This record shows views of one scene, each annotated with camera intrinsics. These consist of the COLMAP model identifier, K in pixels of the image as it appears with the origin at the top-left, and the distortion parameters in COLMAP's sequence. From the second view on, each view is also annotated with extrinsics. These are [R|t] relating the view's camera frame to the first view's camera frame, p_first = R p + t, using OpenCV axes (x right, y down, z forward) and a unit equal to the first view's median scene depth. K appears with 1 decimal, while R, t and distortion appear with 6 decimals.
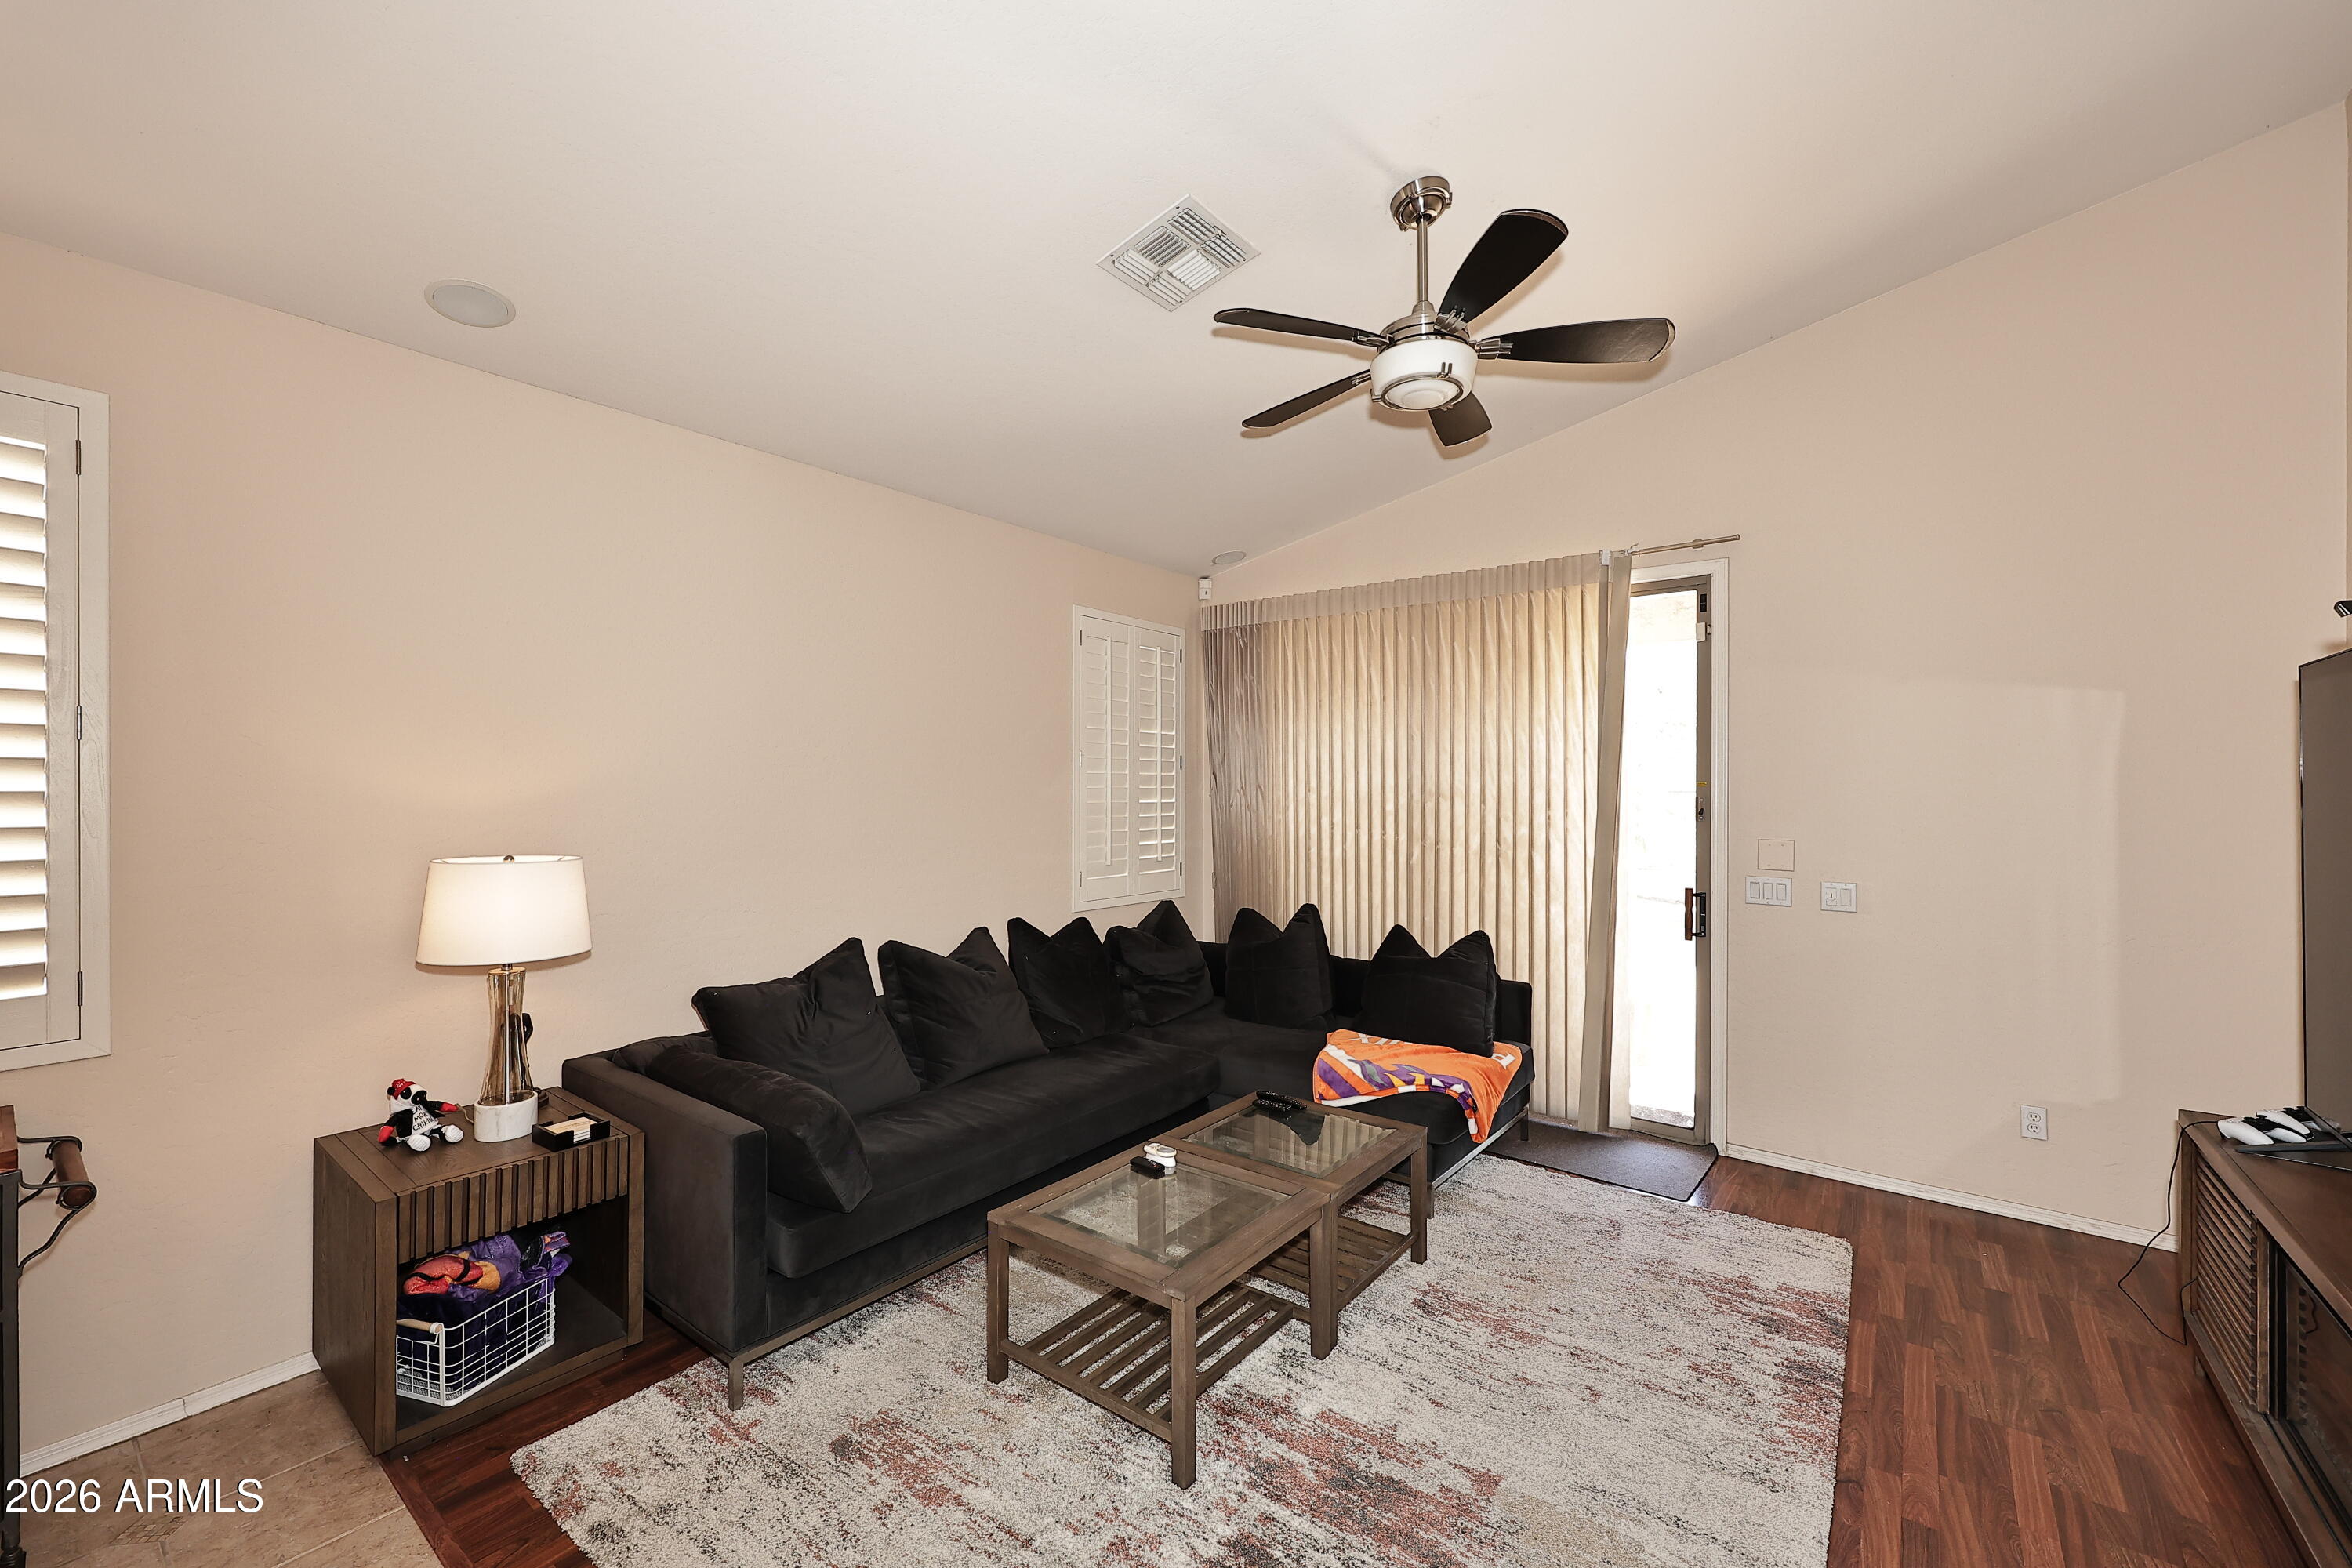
lens RADIAL K [[921.8, 0, 1192.7], [0, 921.8, 789.6], [0, 0, 1]] dist [0.000813, 0.000160]
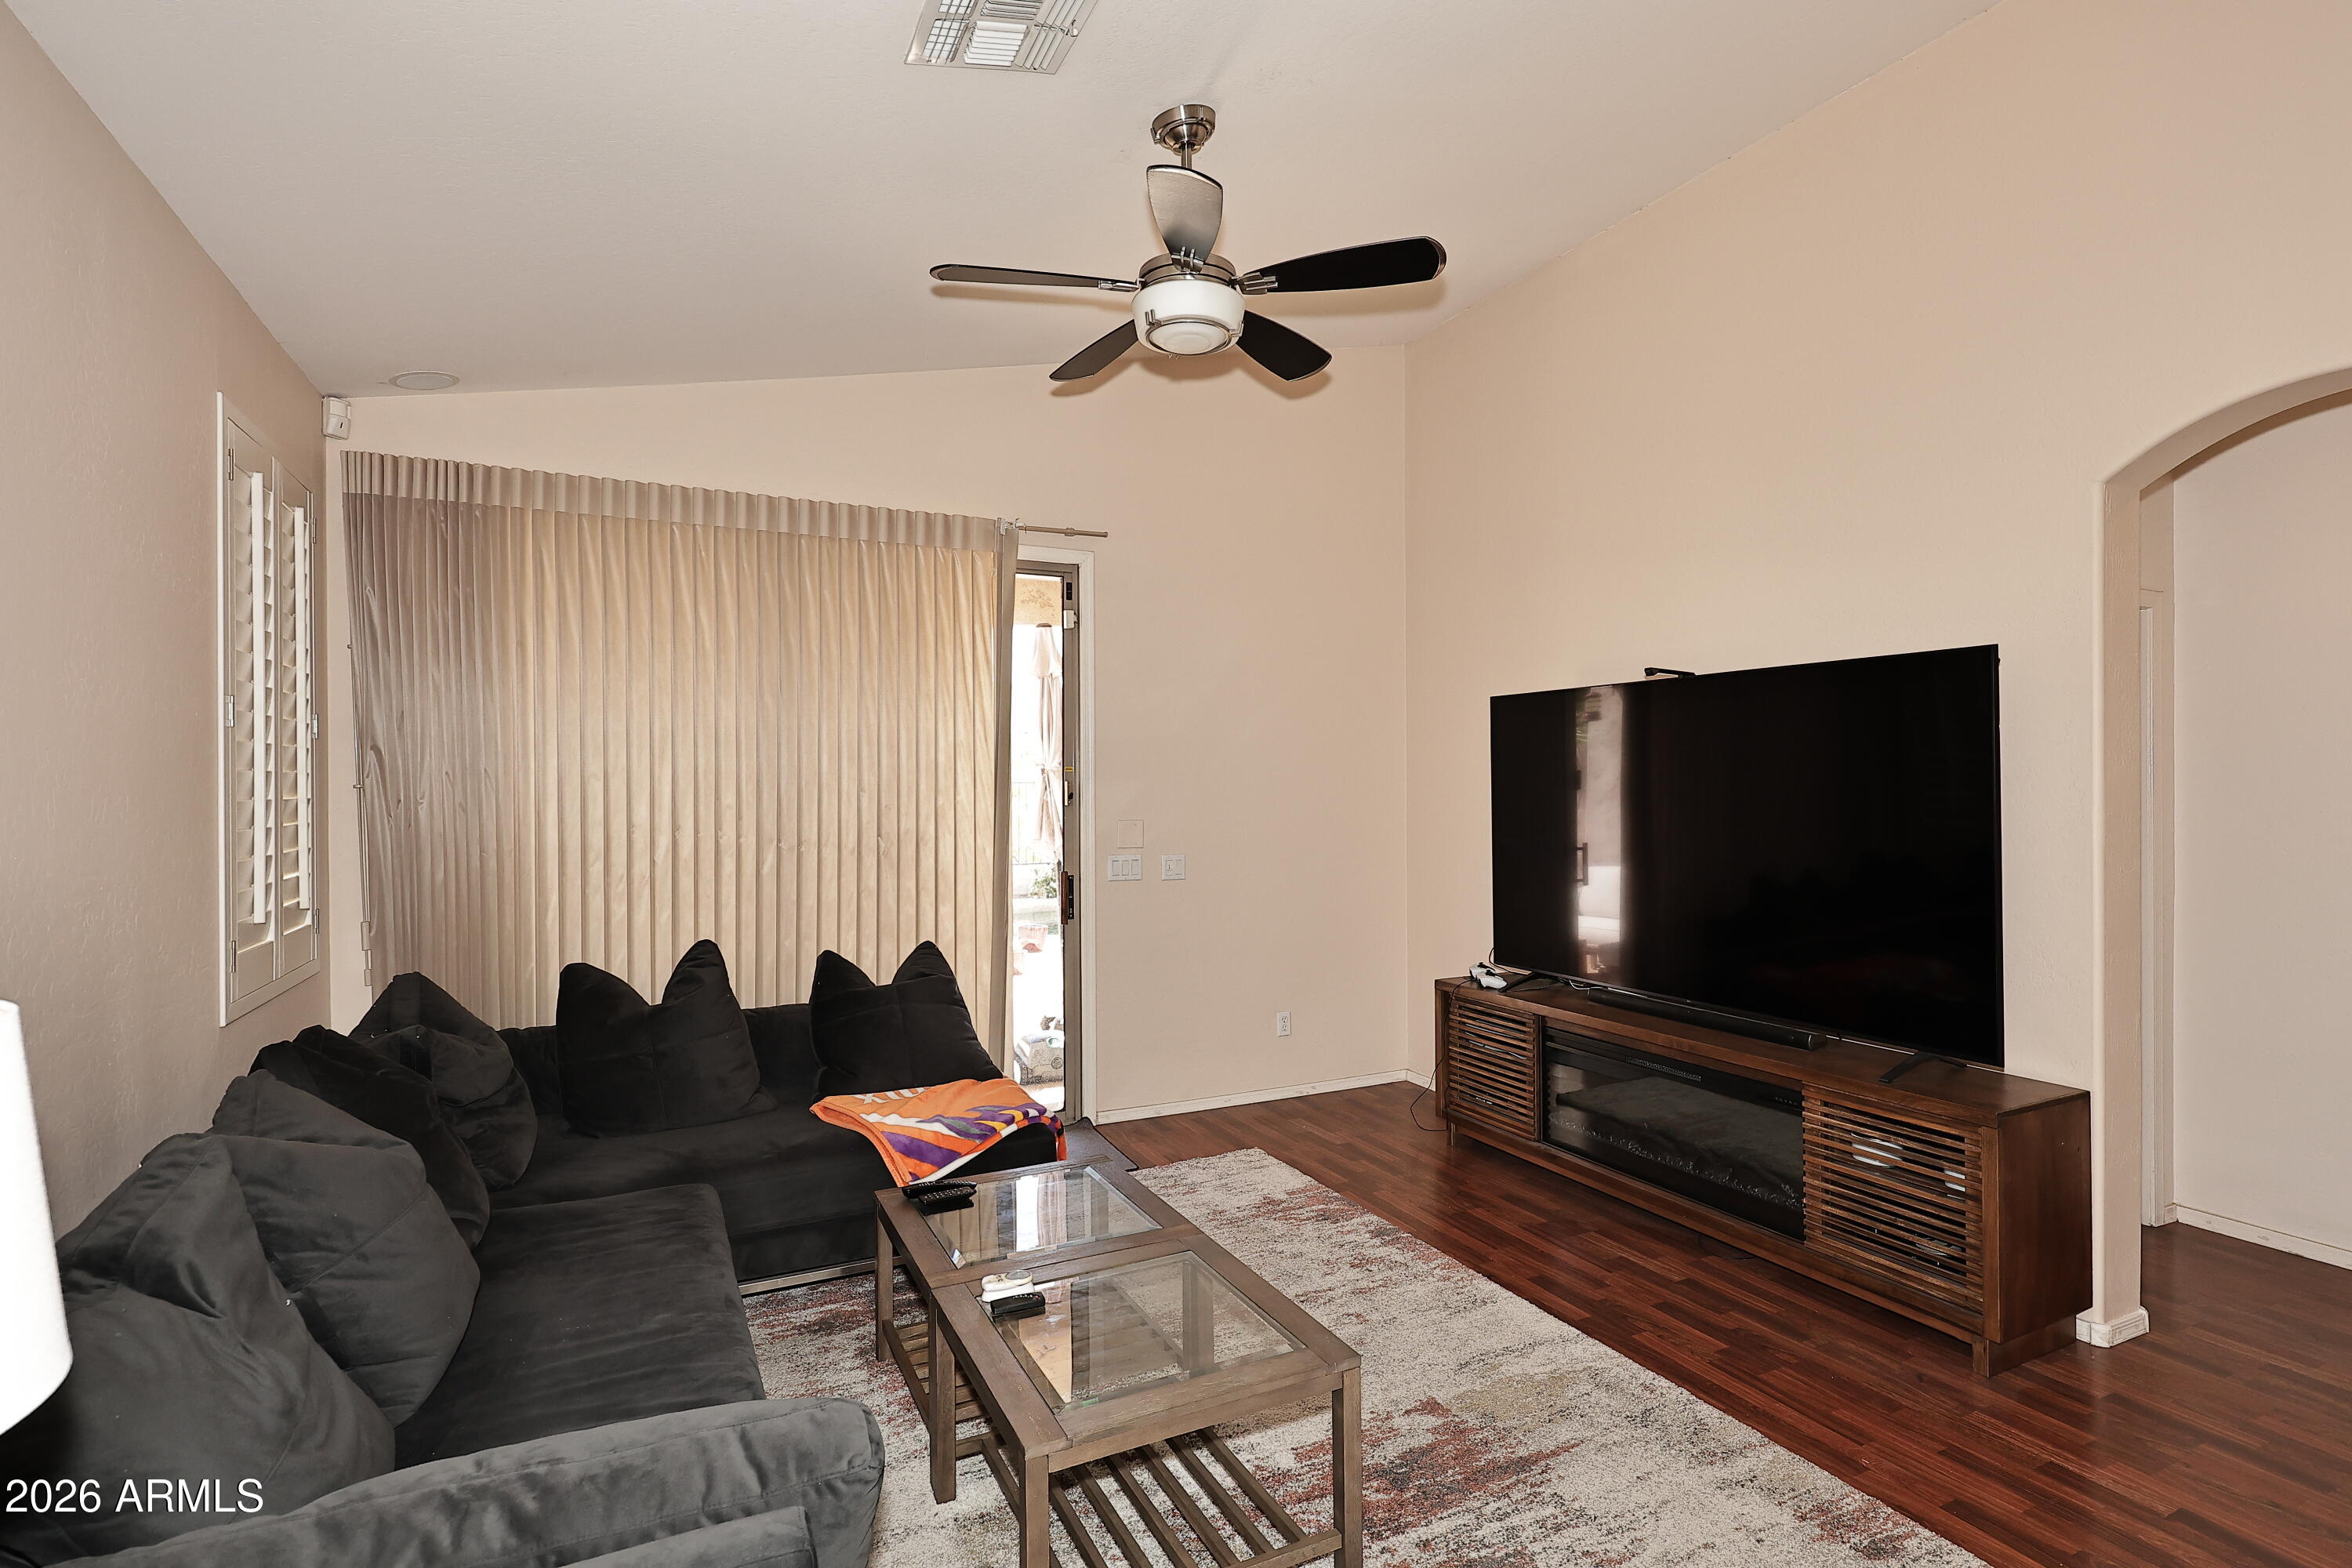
lens RADIAL K [[1113.2, 0, 1177.3], [0, 1113.2, 786.2], [0, 0, 1]] dist [0.008965, 0.000682]
pose [[0.465094, -0.008346, 0.885222, -0.519224], [0.006102, 0.999962, 0.006222, 0.006784], [-0.885240, 0.002508, 0.465127, 0.349038]]
